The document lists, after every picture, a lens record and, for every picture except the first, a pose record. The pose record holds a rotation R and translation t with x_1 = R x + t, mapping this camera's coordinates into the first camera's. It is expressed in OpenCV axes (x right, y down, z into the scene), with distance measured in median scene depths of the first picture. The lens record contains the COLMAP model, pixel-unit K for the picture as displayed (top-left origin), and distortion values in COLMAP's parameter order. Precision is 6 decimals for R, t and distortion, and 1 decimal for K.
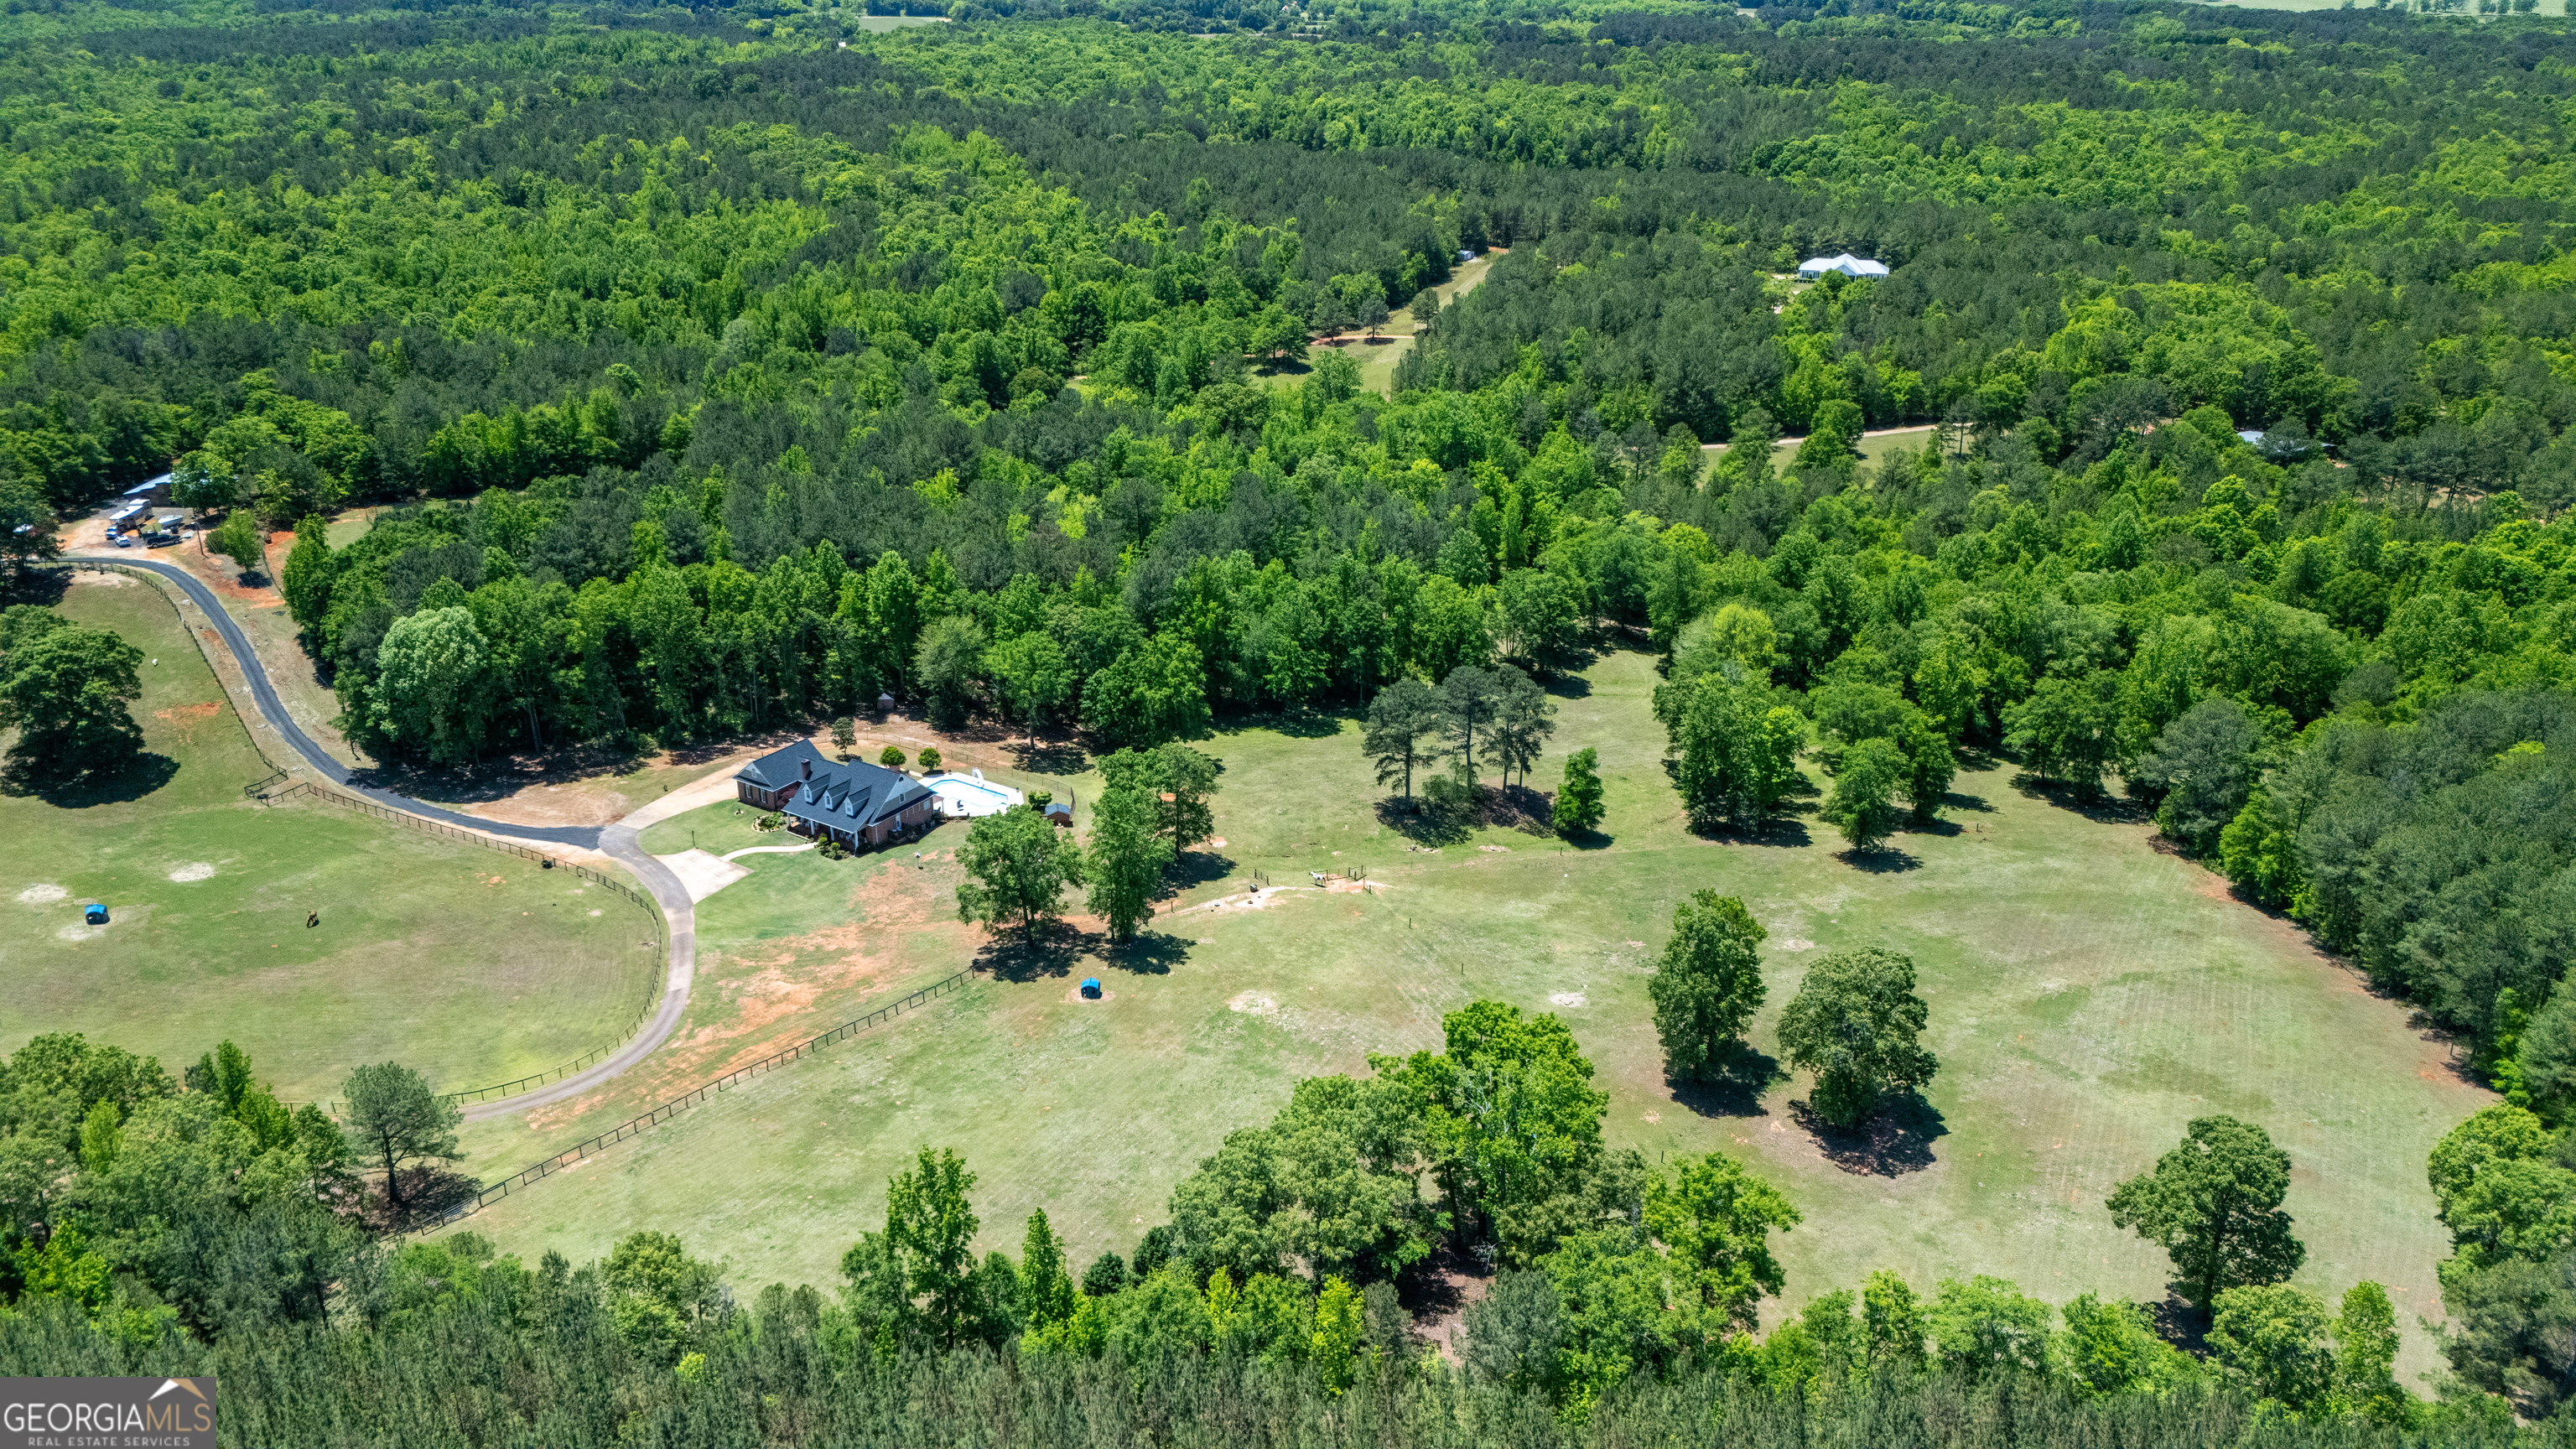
lens RADIAL K [[1919.9, 0, 1288.0], [0, 1919.9, 724.5], [0, 0, 1]] dist [0.056499, -0.033167]
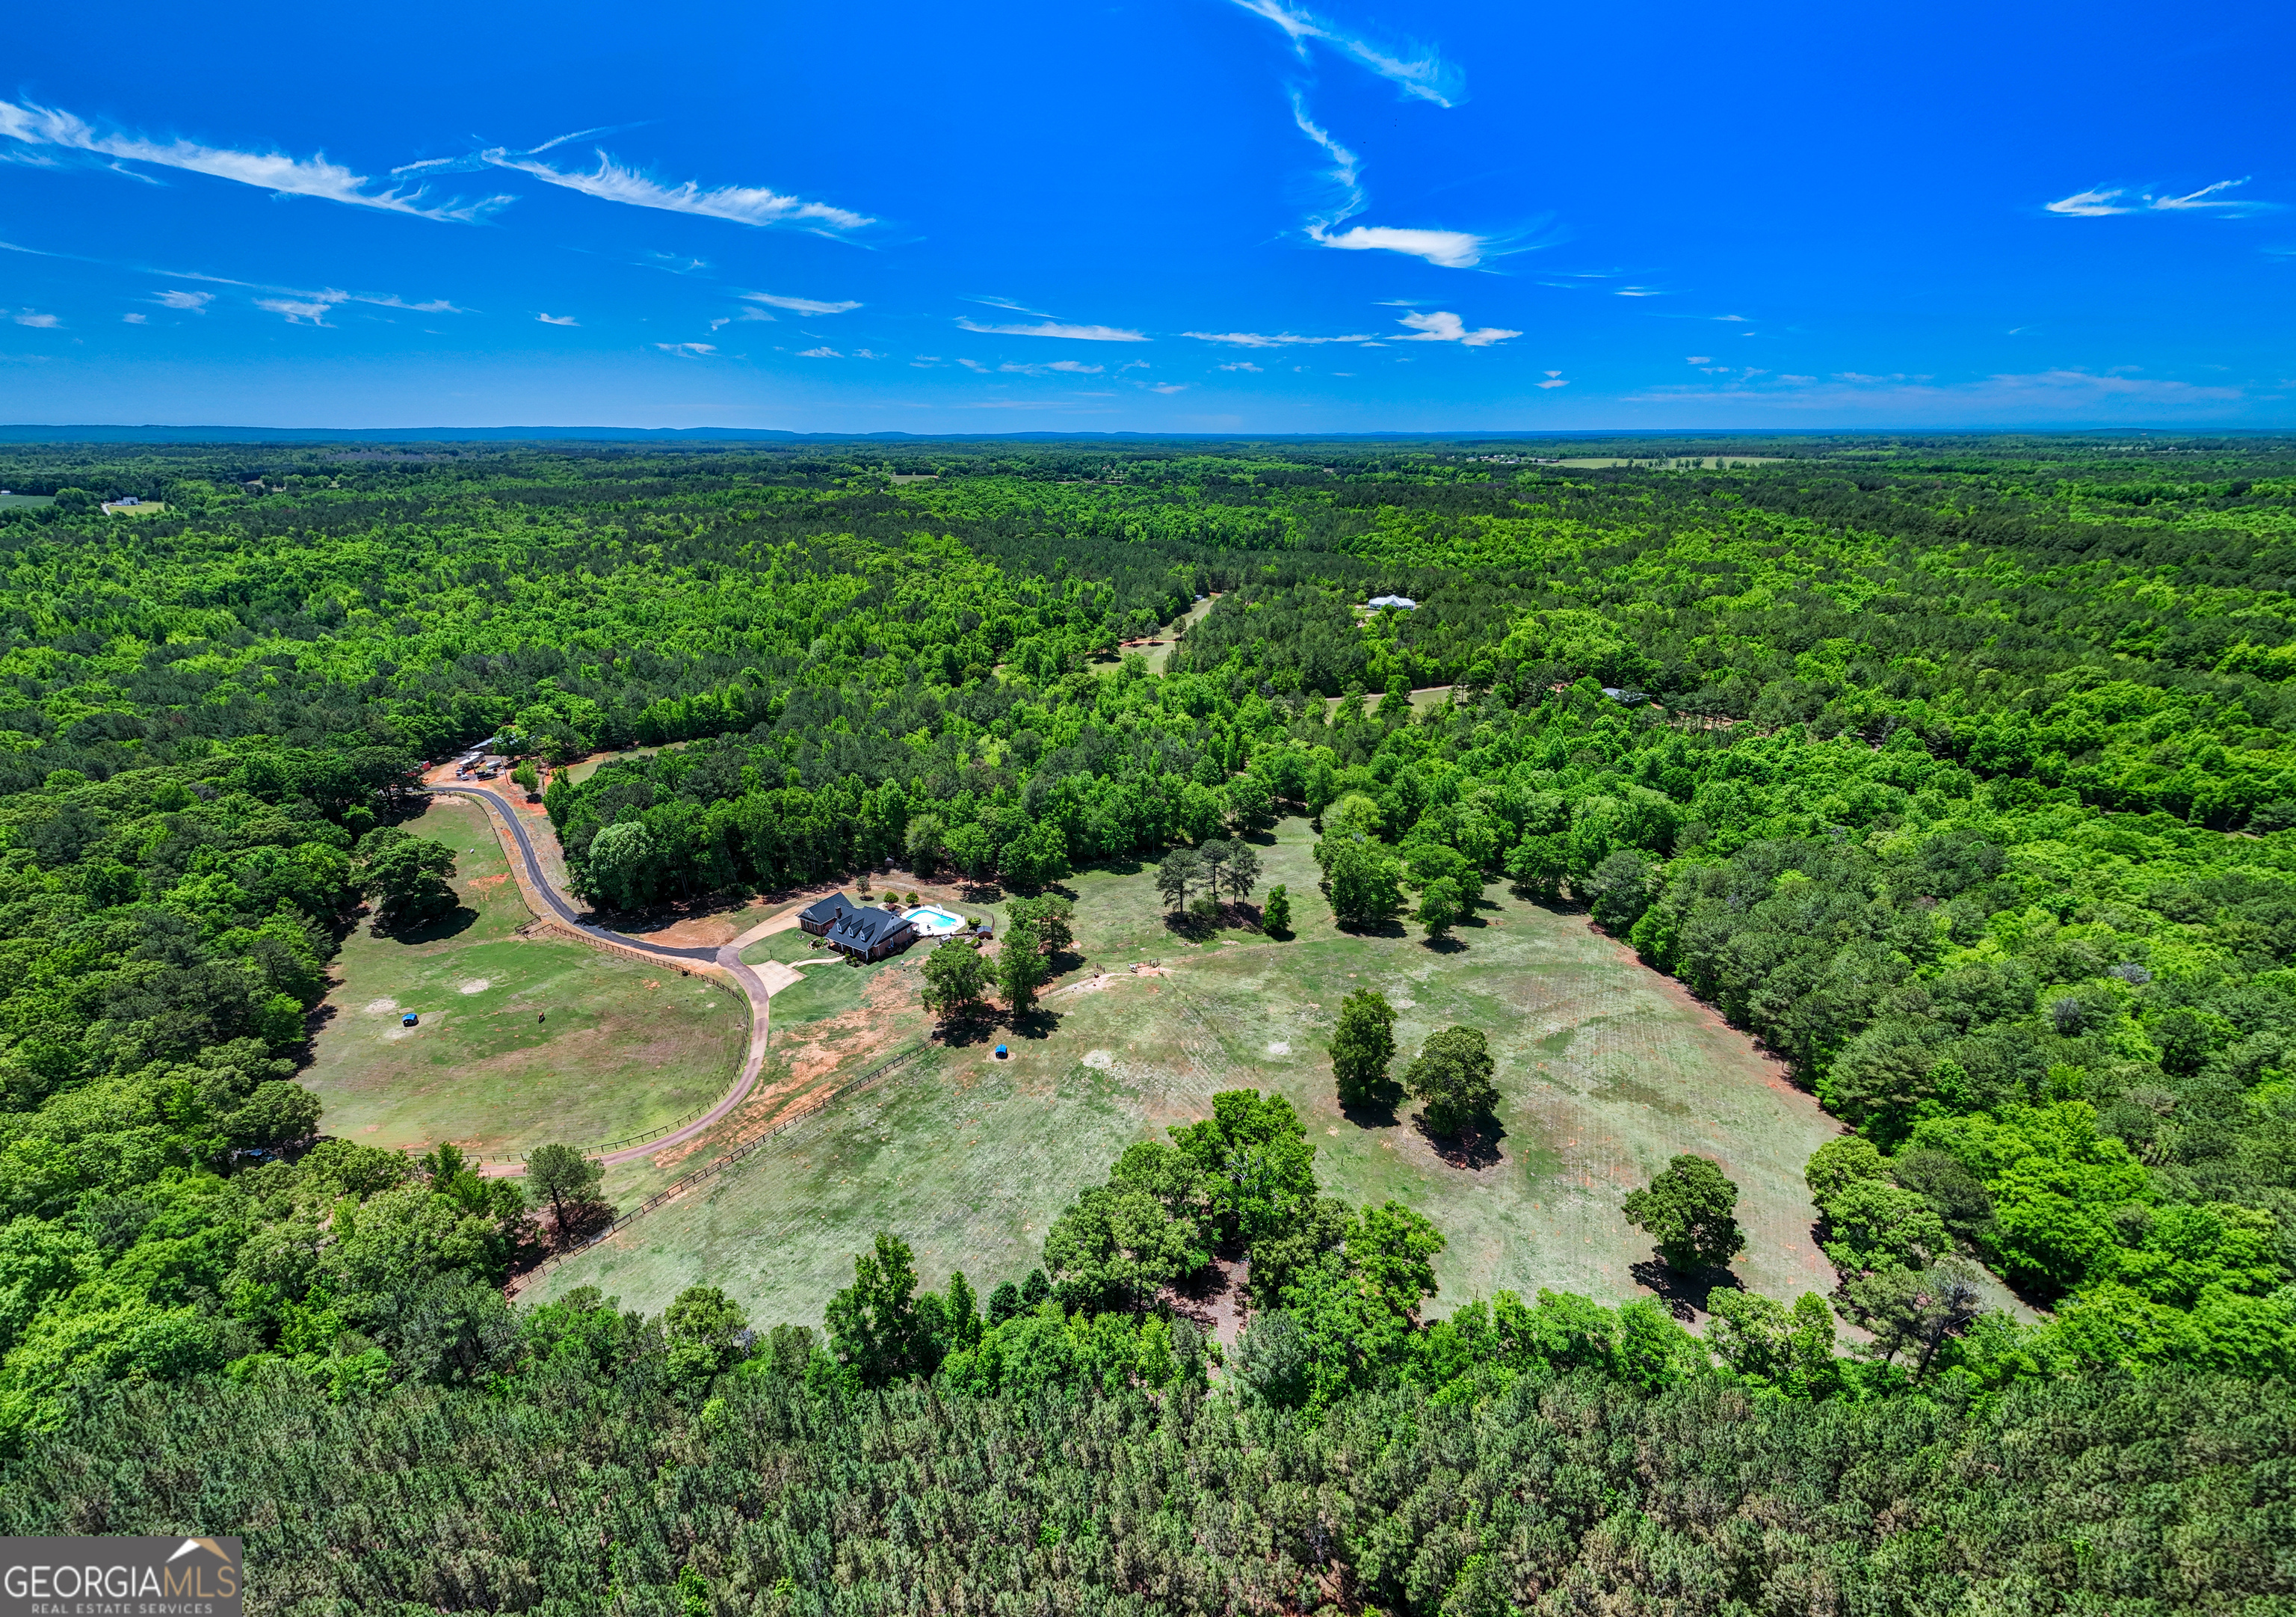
lens RADIAL K [[930.7, 0, 1144.9], [0, 930.7, 807.8], [0, 0, 1]] dist [0.034853, -0.019867]
pose [[0.999164, -0.022343, 0.034233, 0.000710], [0.022614, 0.999716, -0.007555, -0.050344], [-0.034055, 0.008323, 0.999385, 0.121915]]
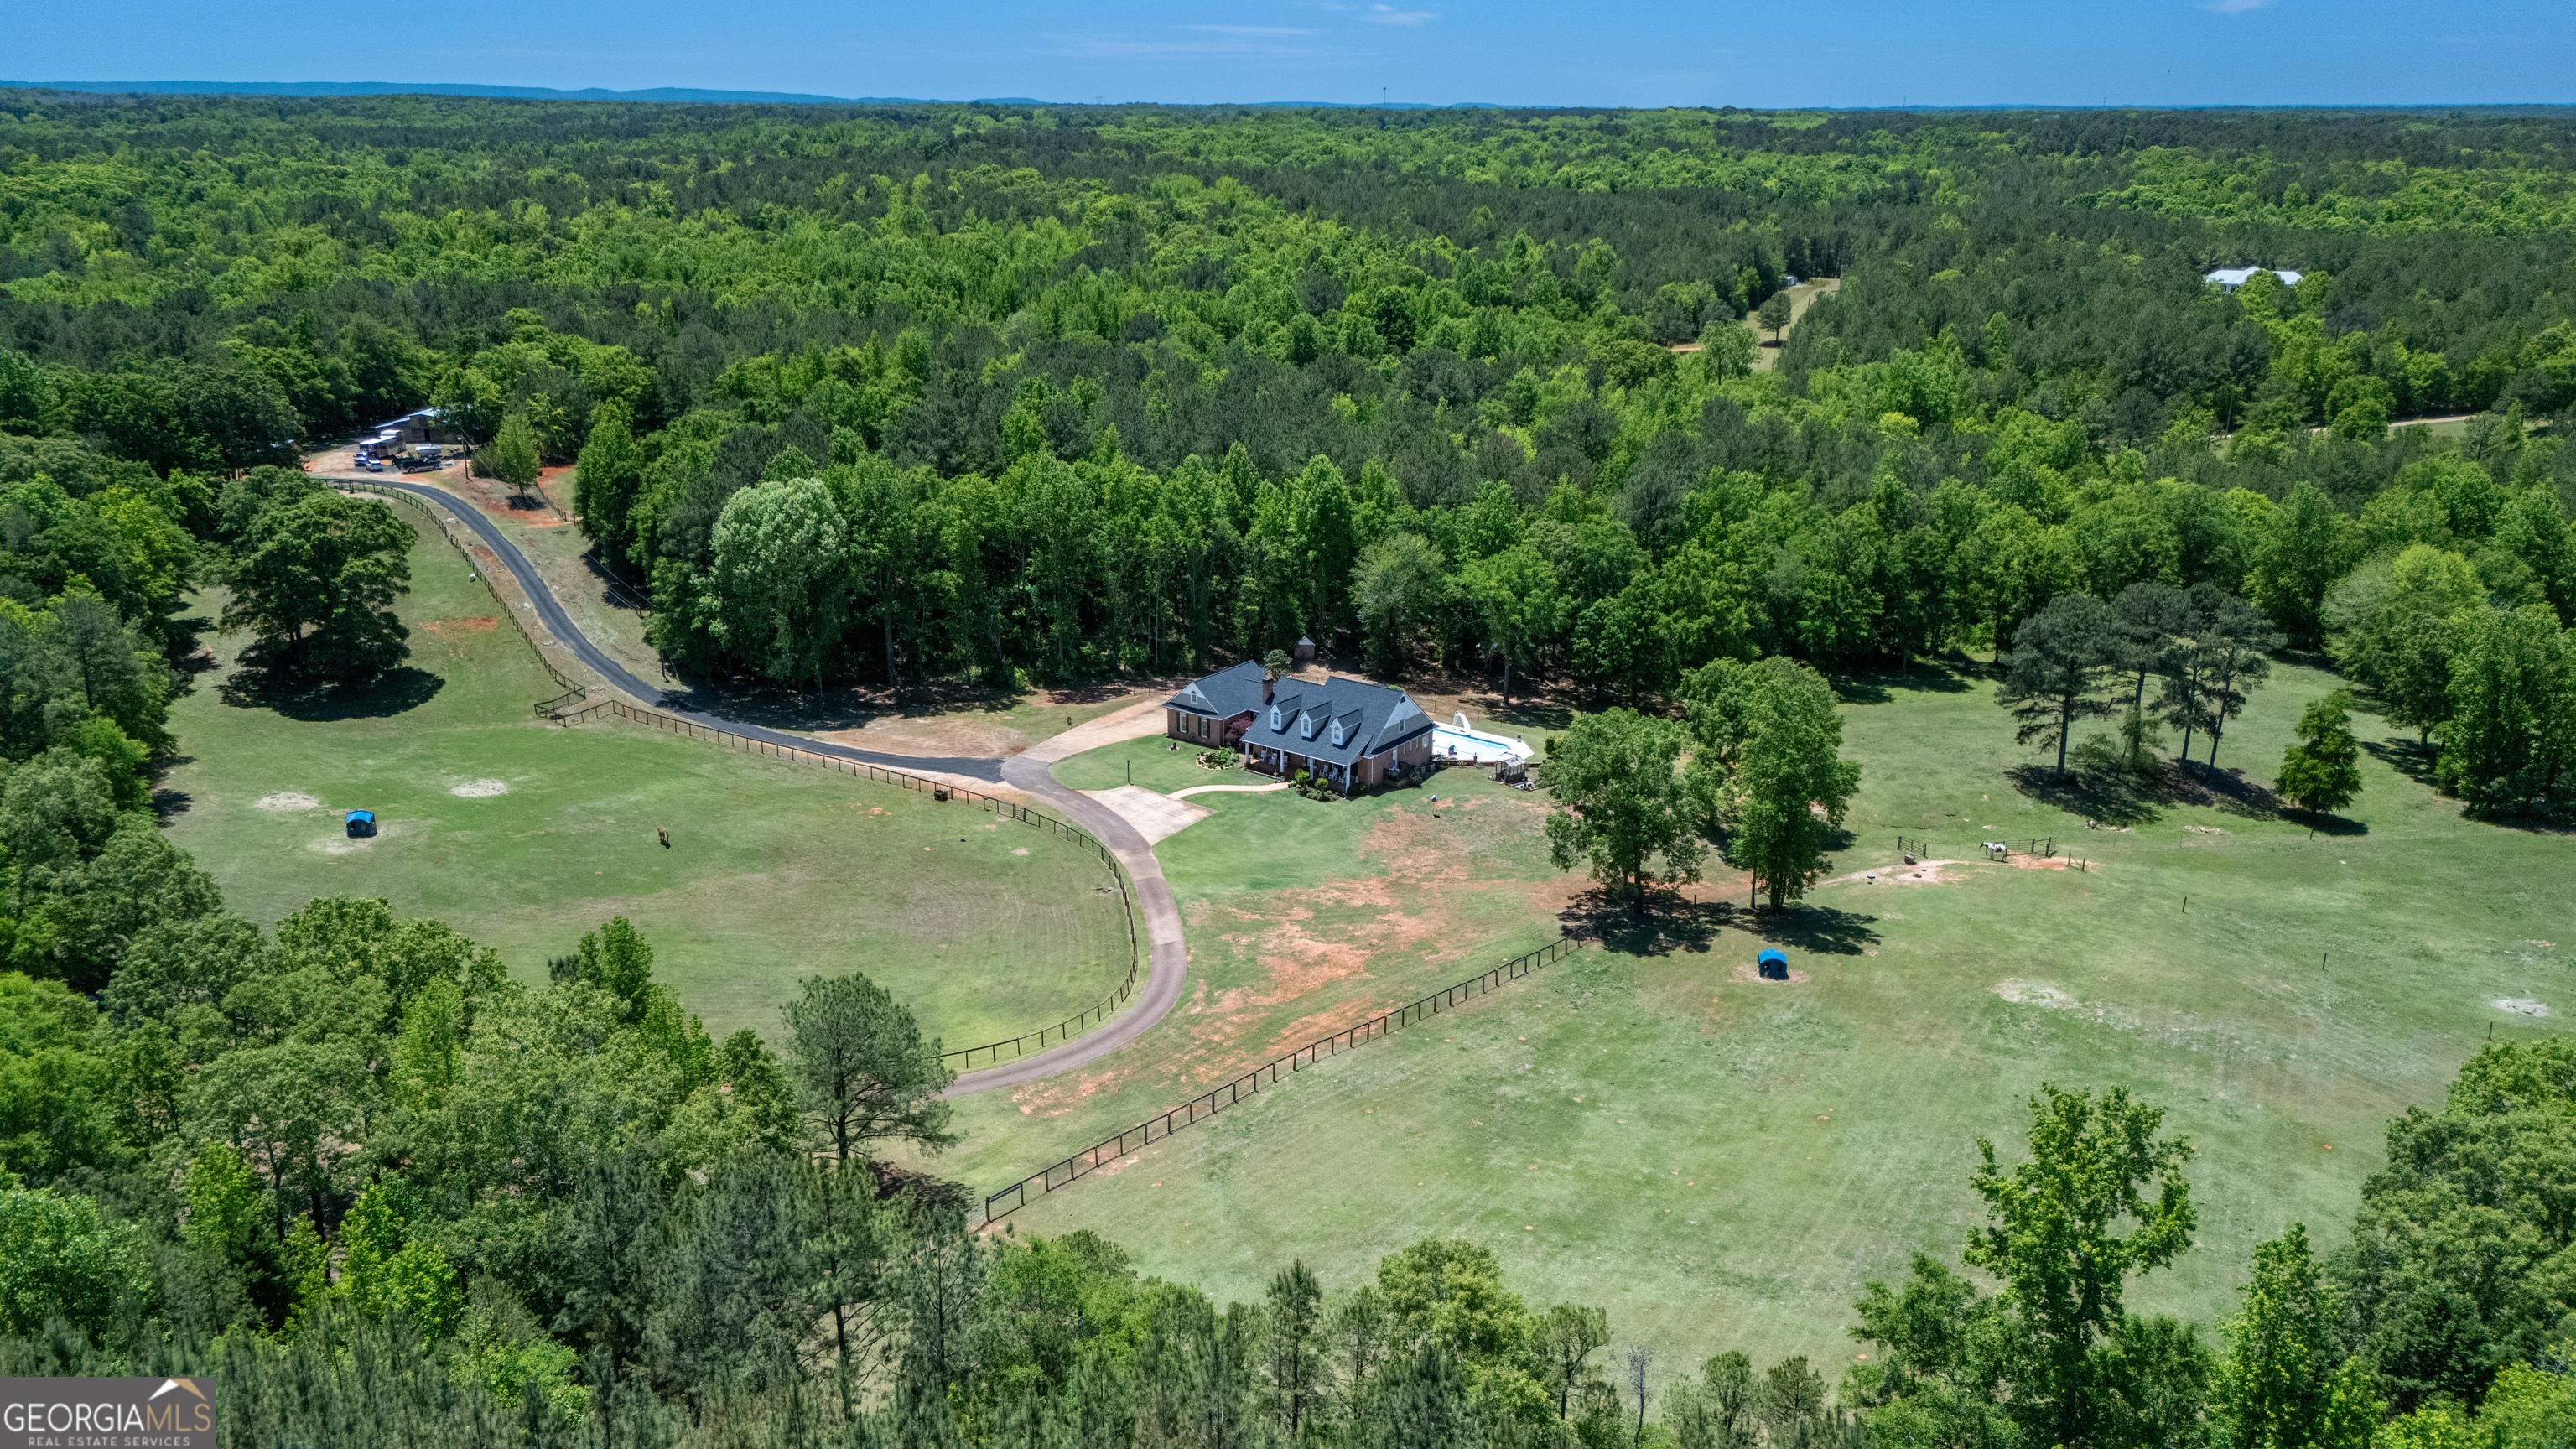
lens RADIAL K [[1891.7, 0, 1280.3], [0, 1891.7, 730.9], [0, 0, 1]] dist [0.070464, -0.073337]
pose [[0.997818, 0.020007, -0.062913, -0.171232], [-0.024855, 0.996702, -0.077255, 0.082116], [0.061160, 0.078650, 0.995024, 0.236835]]
